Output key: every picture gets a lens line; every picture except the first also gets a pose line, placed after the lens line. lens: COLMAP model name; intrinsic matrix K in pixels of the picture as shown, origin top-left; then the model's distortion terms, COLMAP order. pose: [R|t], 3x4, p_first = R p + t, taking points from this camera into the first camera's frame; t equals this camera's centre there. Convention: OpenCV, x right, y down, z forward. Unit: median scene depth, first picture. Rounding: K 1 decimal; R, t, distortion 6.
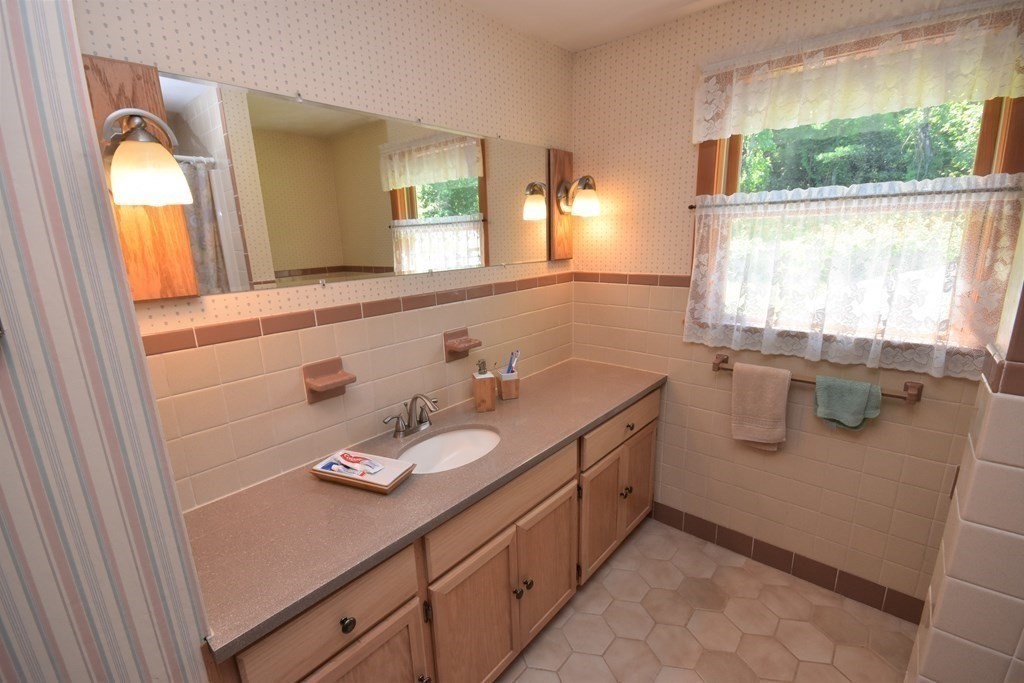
lens RADIAL K [[446.5, 0, 510.0], [0, 446.5, 347.6], [0, 0, 1]] dist [0.014459, -0.015928]
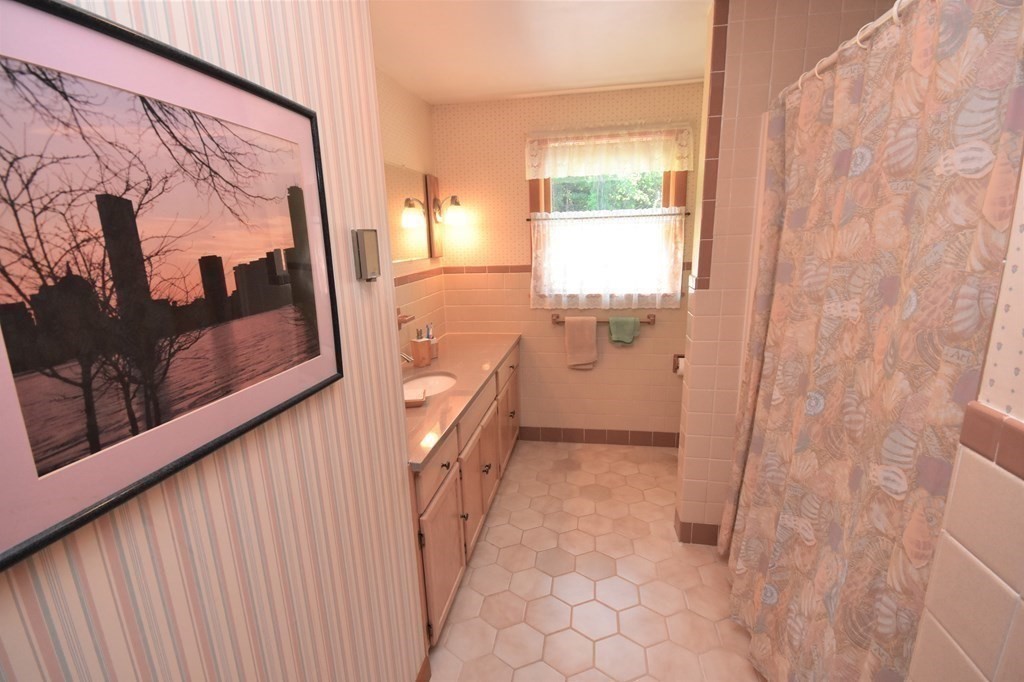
lens RADIAL K [[454.6, 0, 515.2], [0, 454.6, 344.8], [0, 0, 1]] dist [0.007927, -0.010621]
pose [[0.858761, -0.115663, 0.499151, -0.471854], [0.130165, 0.991475, 0.005802, 0.098852], [-0.495567, 0.059989, 0.866496, -0.313683]]
